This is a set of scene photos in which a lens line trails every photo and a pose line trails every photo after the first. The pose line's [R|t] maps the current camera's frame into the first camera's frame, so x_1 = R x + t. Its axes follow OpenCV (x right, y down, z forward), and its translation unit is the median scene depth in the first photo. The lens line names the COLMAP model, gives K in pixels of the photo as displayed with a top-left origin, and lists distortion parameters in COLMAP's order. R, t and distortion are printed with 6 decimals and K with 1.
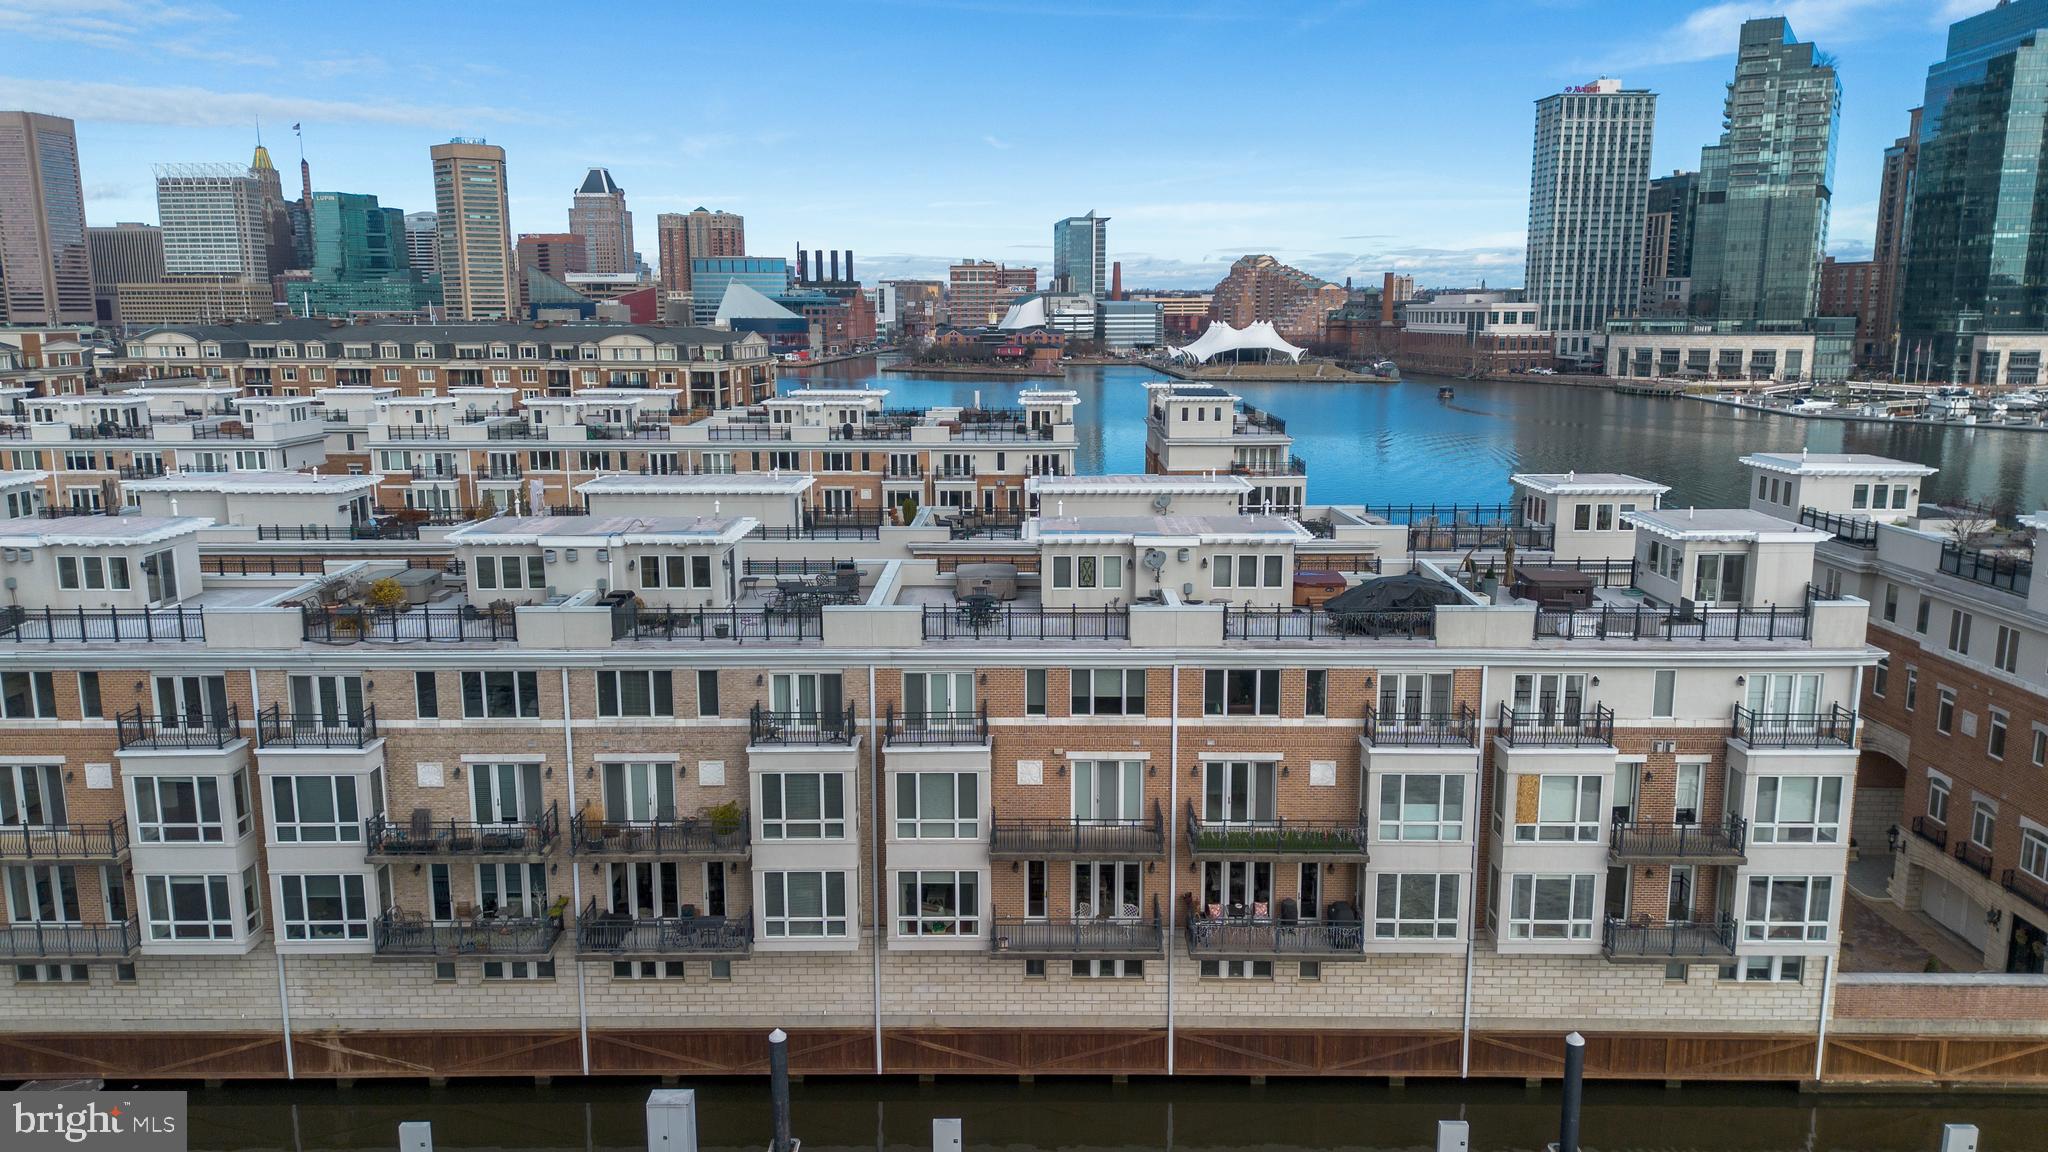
lens RADIAL K [[1444.5, 0, 1028.0], [0, 1444.5, 563.3], [0, 0, 1]] dist [0.048647, -0.049532]
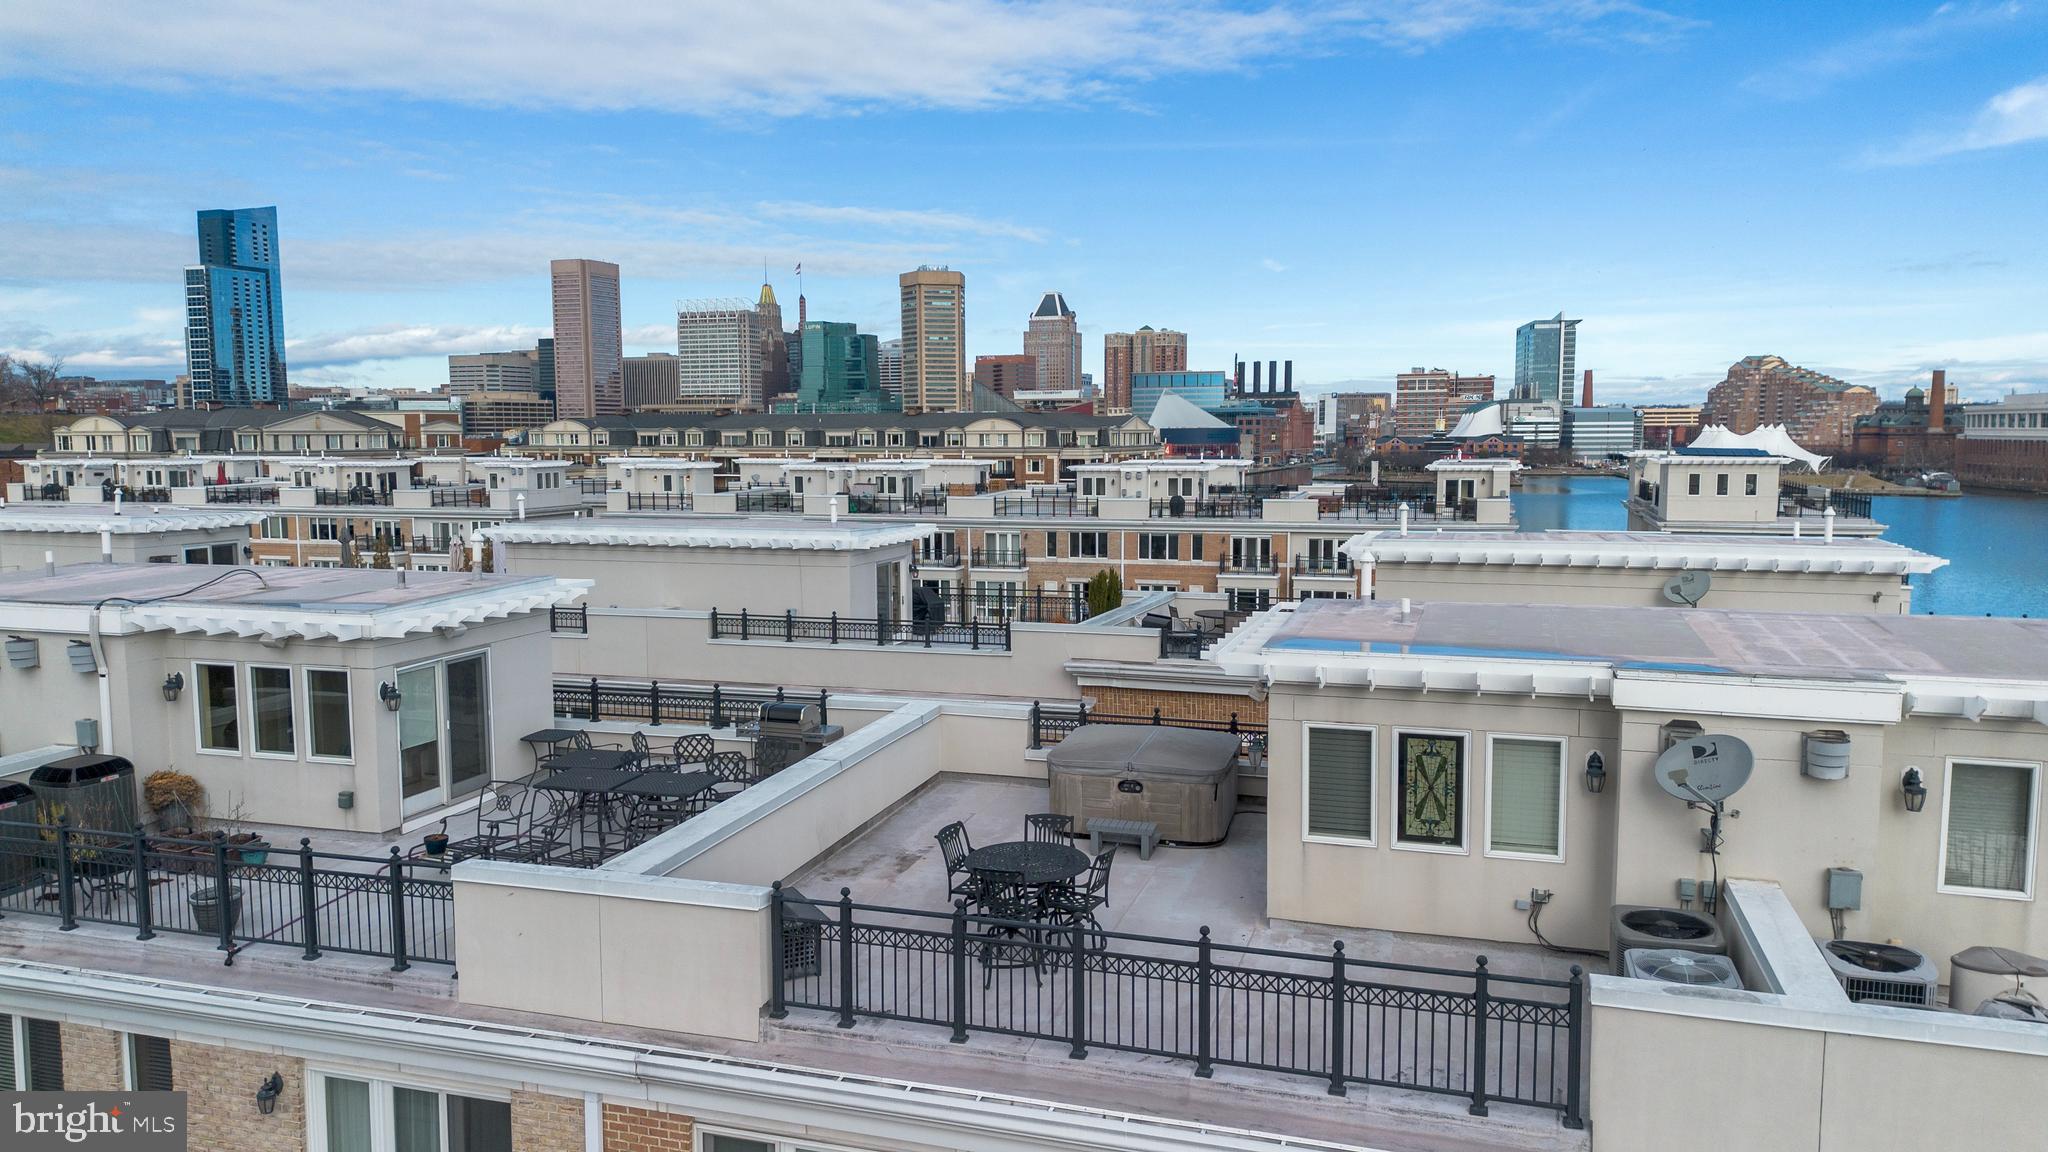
lens RADIAL K [[1444.5, 0, 1007.4], [0, 1444.5, 566.6], [0, 0, 1]] dist [0.048647, -0.049532]
pose [[0.950034, 0.025393, -0.311113, 0.020760], [-0.049851, 0.996236, -0.070916, -0.005550], [0.308141, 0.082882, 0.947723, 0.293743]]
